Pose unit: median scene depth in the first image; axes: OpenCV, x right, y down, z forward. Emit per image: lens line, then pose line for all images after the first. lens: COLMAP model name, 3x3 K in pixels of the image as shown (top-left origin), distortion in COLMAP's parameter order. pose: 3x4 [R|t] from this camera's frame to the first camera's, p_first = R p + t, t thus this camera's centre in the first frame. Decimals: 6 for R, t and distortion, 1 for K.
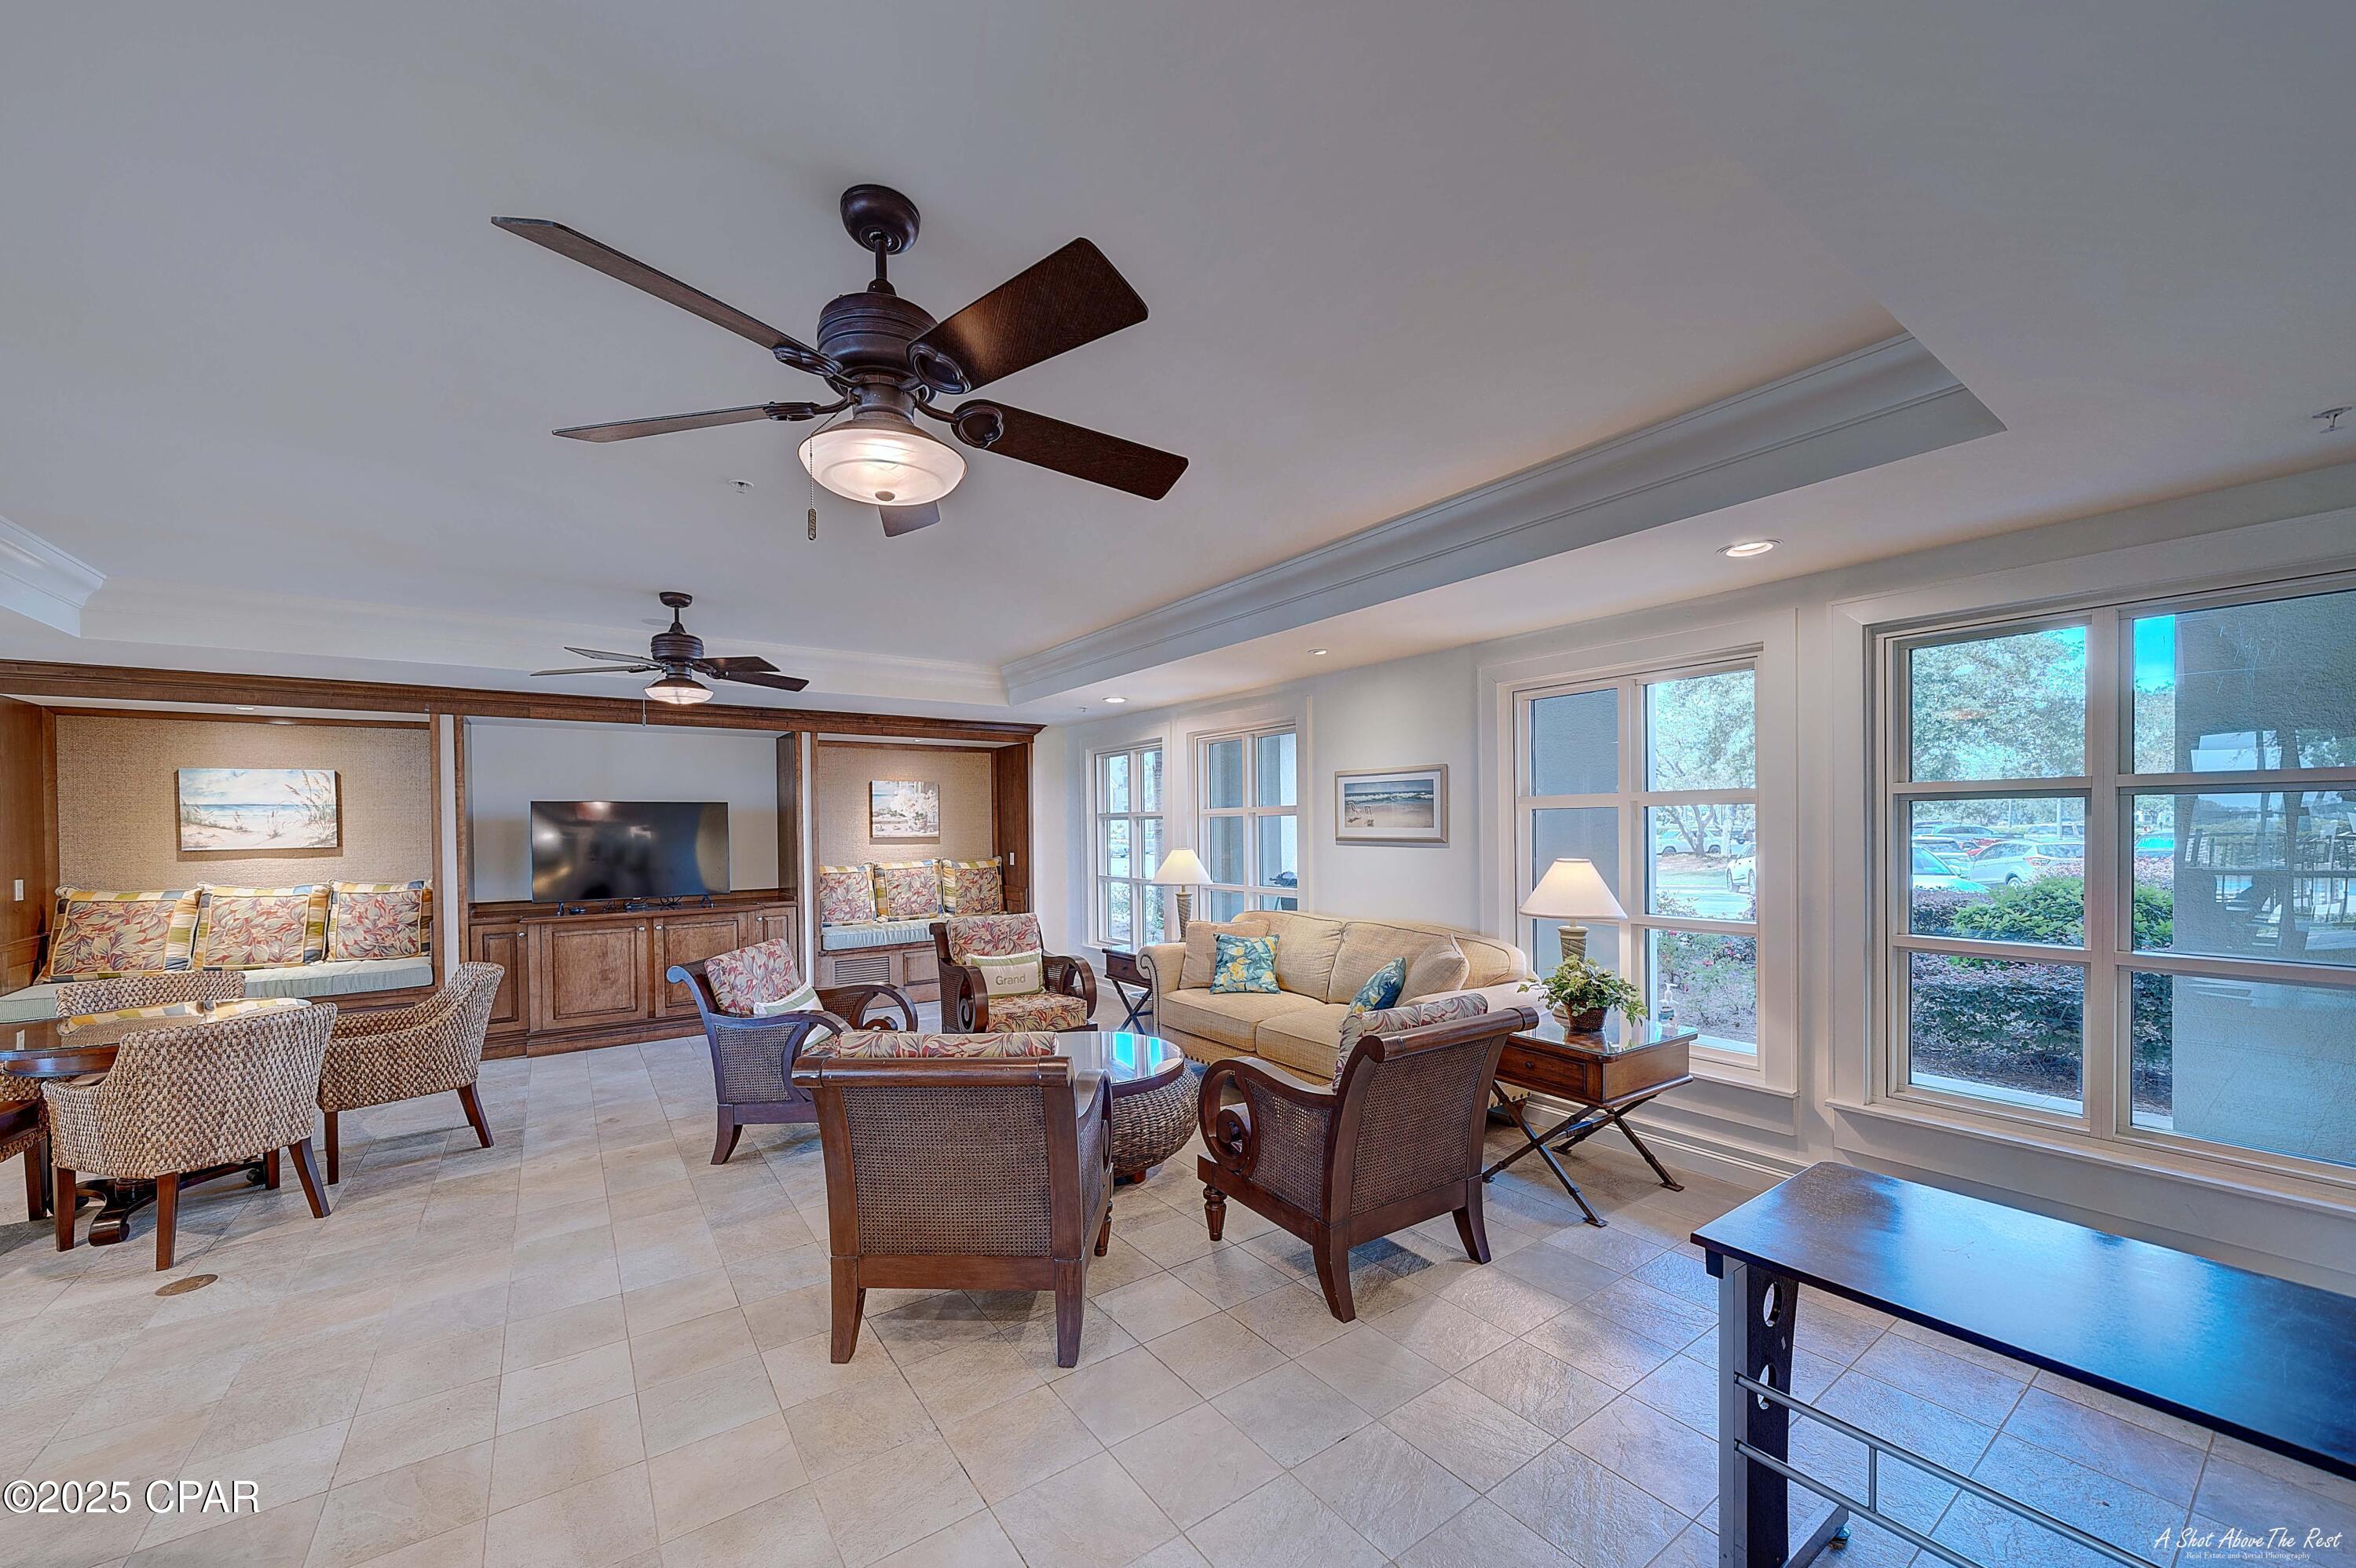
lens RADIAL K [[861.9, 0, 1162.1], [0, 861.9, 830.0], [0, 0, 1]] dist [-0.000683, 0.000036]
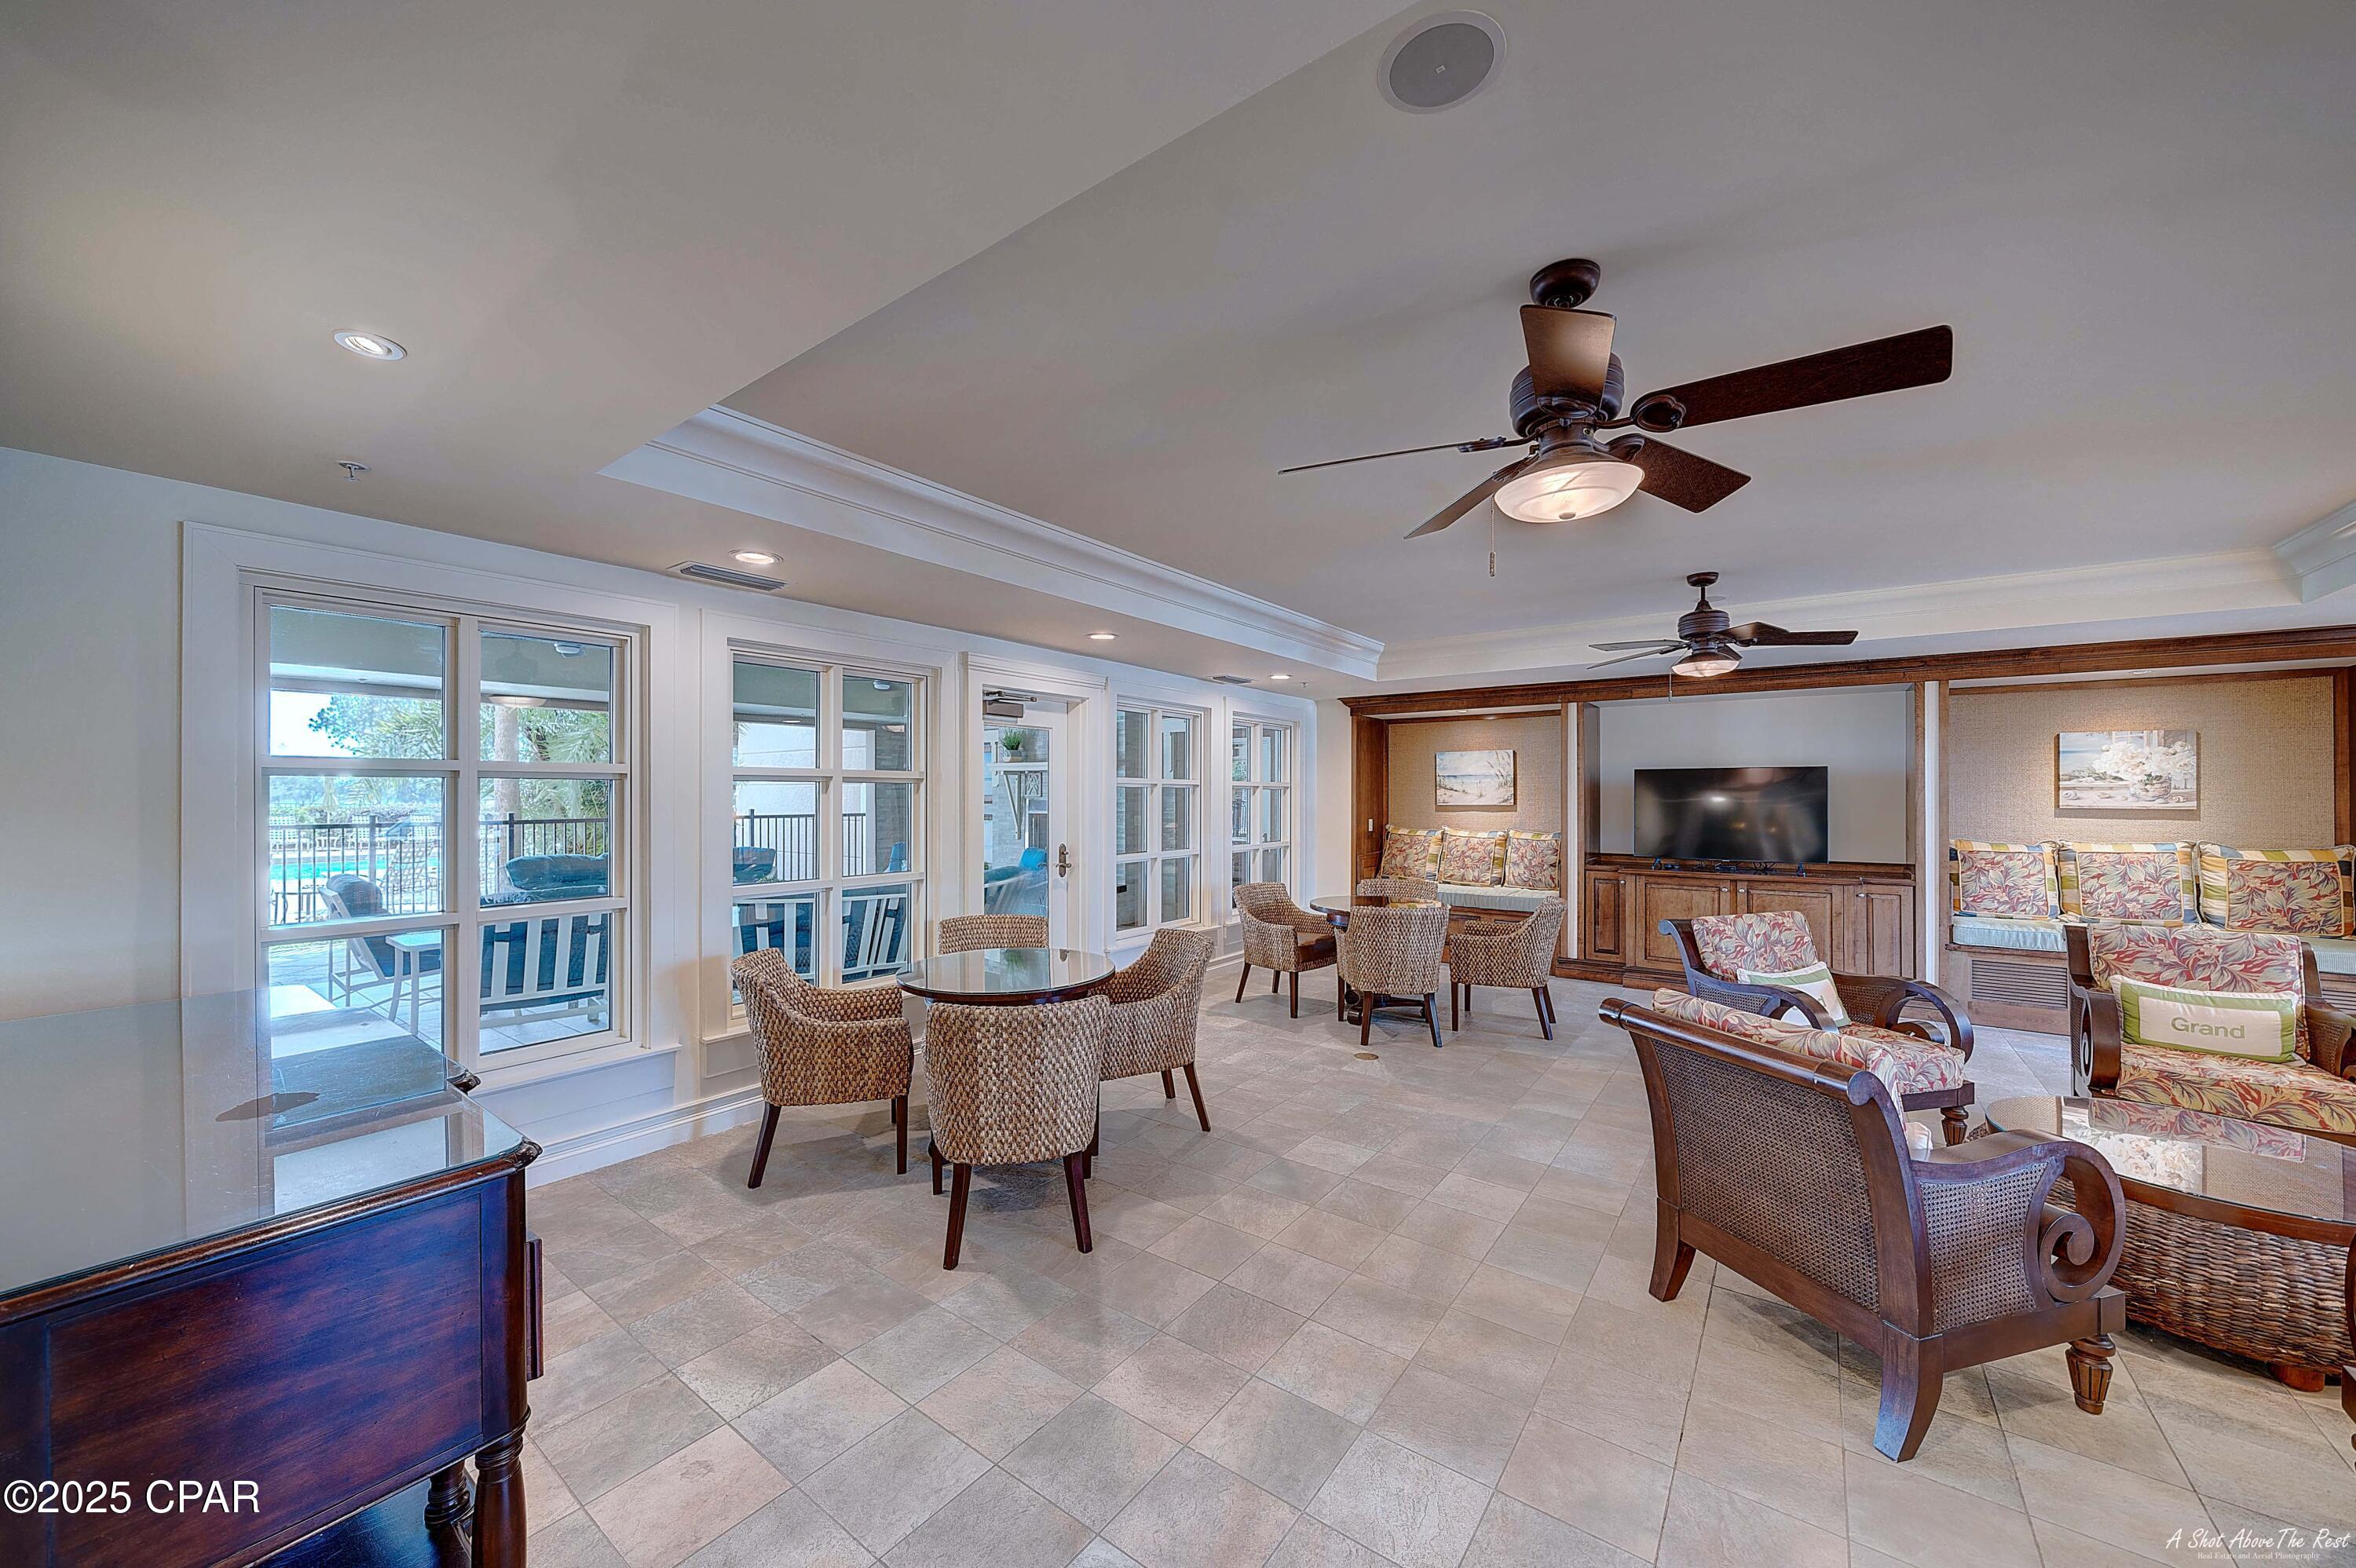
lens RADIAL K [[862.8, 0, 1178.0], [0, 862.8, 784.0], [0, 0, 1]] dist [0.000508, 0.000066]
pose [[0.328705, -0.000730, -0.944432, 0.205381], [-0.009300, 0.999949, -0.004010, -0.003842], [0.944387, 0.010102, 0.328681, 0.038040]]
